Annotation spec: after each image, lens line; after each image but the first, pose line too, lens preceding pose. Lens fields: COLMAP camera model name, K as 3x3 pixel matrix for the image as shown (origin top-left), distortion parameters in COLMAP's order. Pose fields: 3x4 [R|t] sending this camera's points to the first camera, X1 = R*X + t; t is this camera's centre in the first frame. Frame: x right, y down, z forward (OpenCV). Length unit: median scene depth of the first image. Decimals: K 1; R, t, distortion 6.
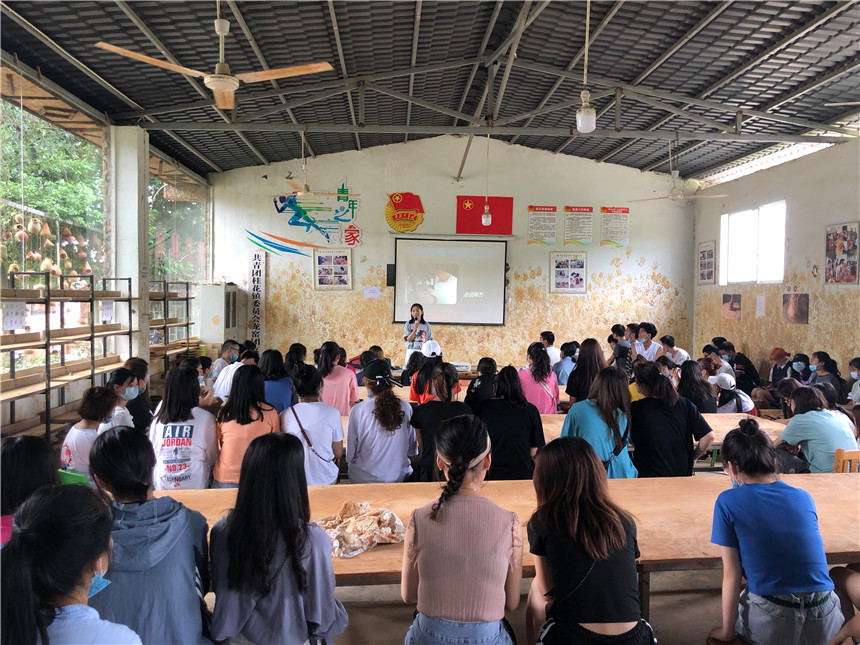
lens RADIAL K [[696.0, 0, 431.2], [0, 696.0, 322.1], [0, 0, 1]] dist [-0.005326, -0.024275]
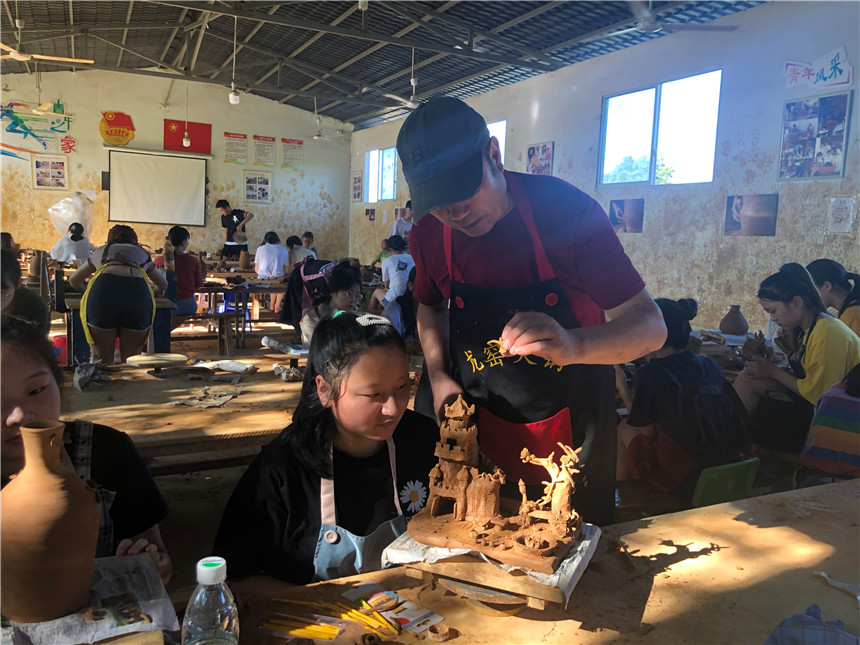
lens RADIAL K [[696.0, 0, 450.0], [0, 696.0, 315.7], [0, 0, 1]] dist [-0.005326, -0.024275]
pose [[0.915122, -0.013541, 0.402950, 0.001166], [-0.026565, 0.995239, 0.093776, 0.035802], [-0.402302, -0.096521, 0.910405, -0.352537]]
